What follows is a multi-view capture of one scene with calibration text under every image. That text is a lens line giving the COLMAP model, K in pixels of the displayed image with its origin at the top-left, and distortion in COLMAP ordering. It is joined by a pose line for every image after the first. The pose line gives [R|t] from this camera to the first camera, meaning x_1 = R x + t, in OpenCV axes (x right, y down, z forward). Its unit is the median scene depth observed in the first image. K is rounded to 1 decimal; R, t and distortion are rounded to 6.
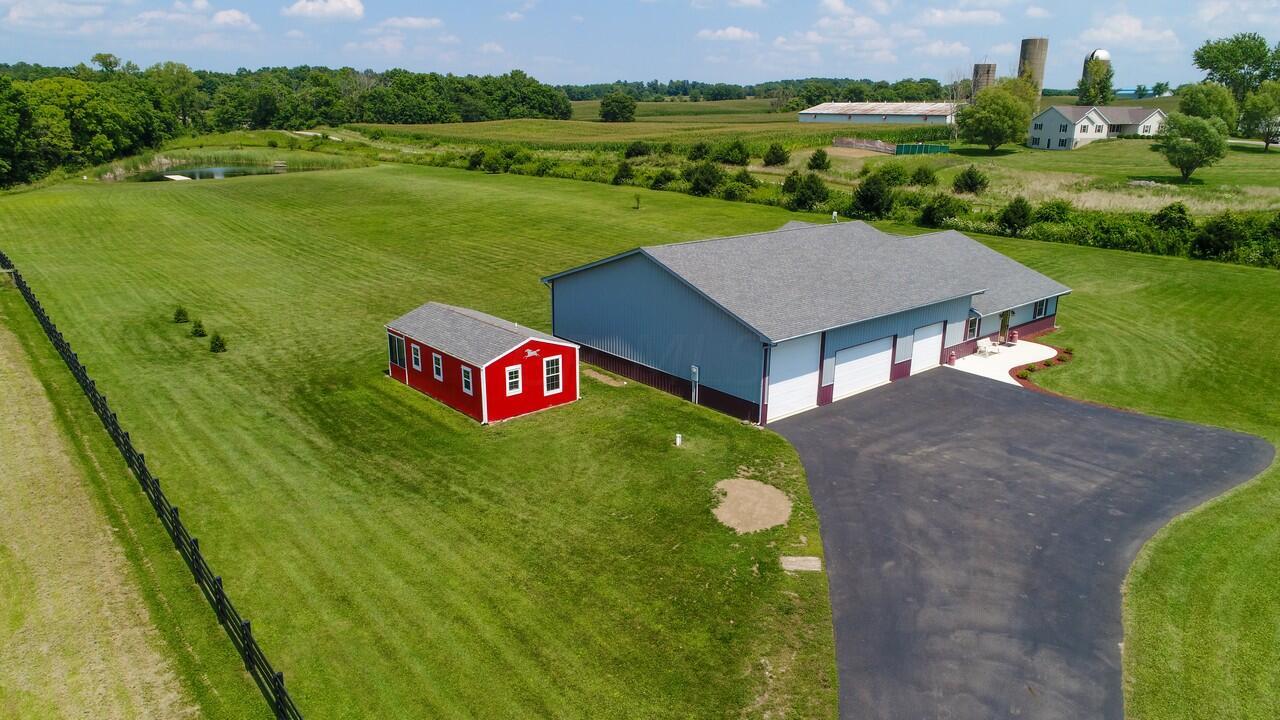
lens RADIAL K [[852.0, 0, 640.0], [0, 852.0, 360.0], [0, 0, 1]] dist [0.003569, -0.003187]
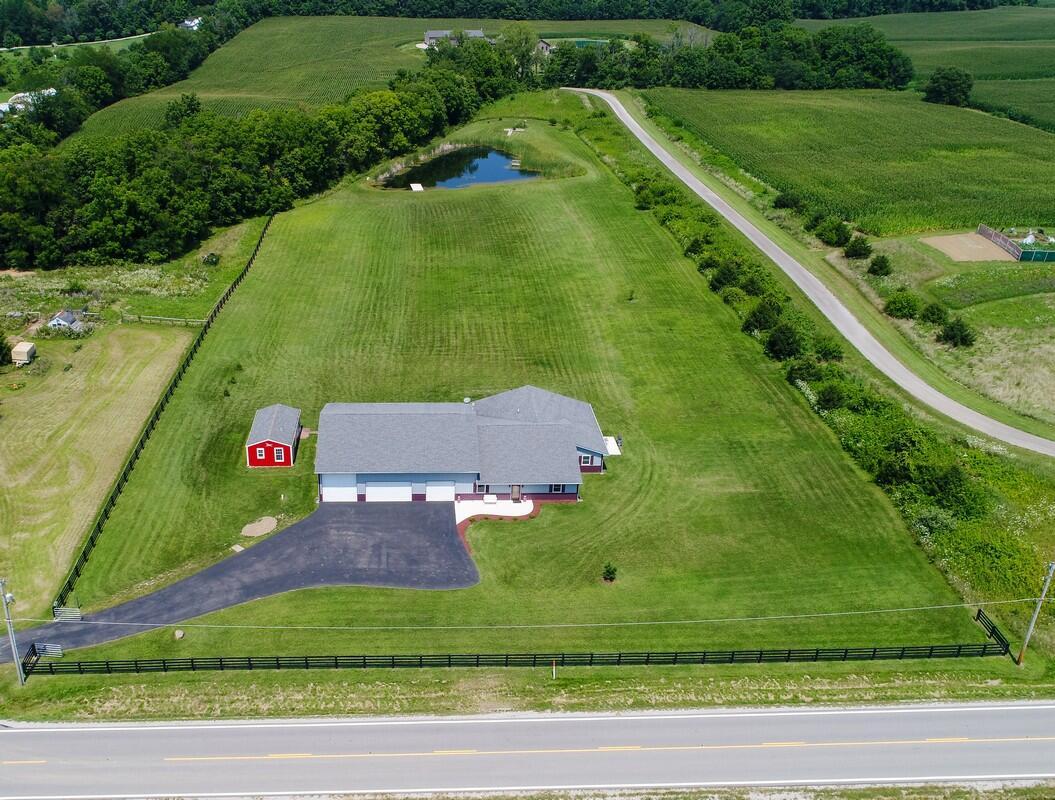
lens RADIAL K [[969.7, 0, 453.4], [0, 969.7, 400.6], [0, 0, 1]] dist [-0.002137, 0.007329]
pose [[0.778359, 0.271166, -0.566239, 1.705907], [-0.181587, 0.960601, 0.210409, -0.756240], [0.600986, -0.060952, 0.796932, -0.870782]]
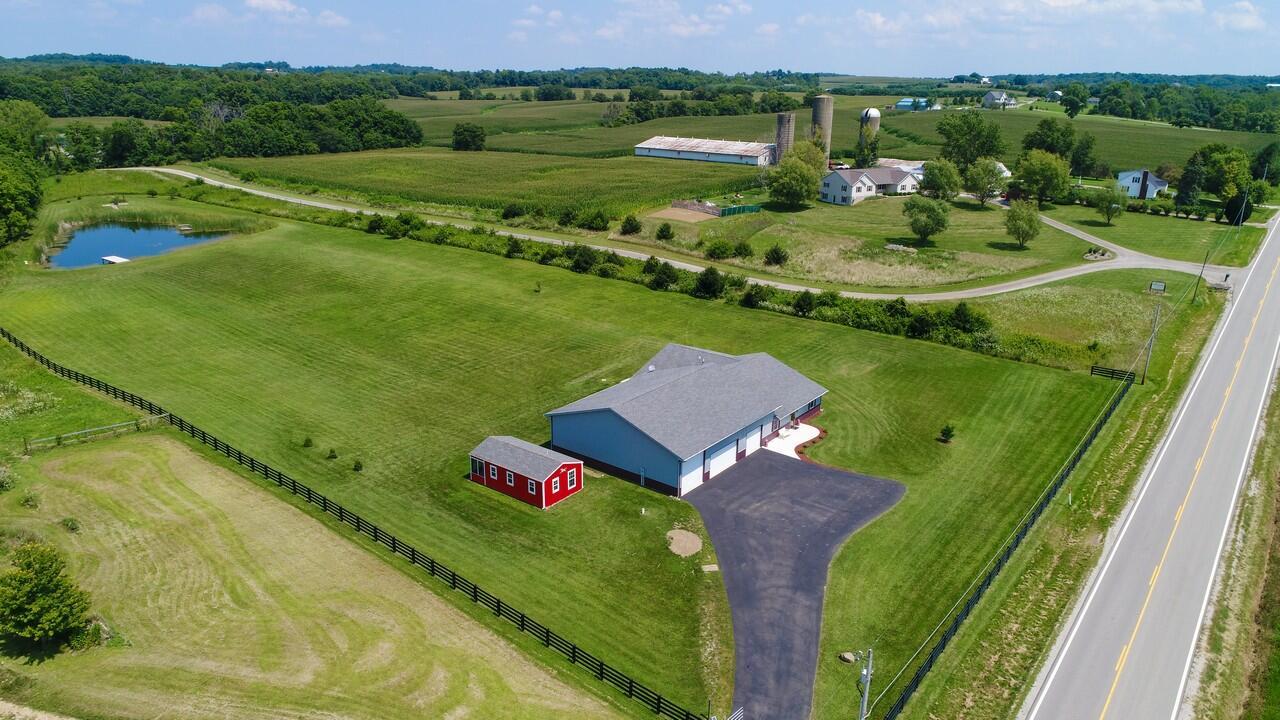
lens RADIAL K [[852.0, 0, 640.0], [0, 852.0, 360.0], [0, 0, 1]] dist [0.003569, -0.003187]
pose [[0.979692, -0.056046, 0.192515, -0.284119], [0.050034, 0.998100, 0.035954, -0.290501], [-0.194164, -0.025592, 0.980635, -0.862626]]
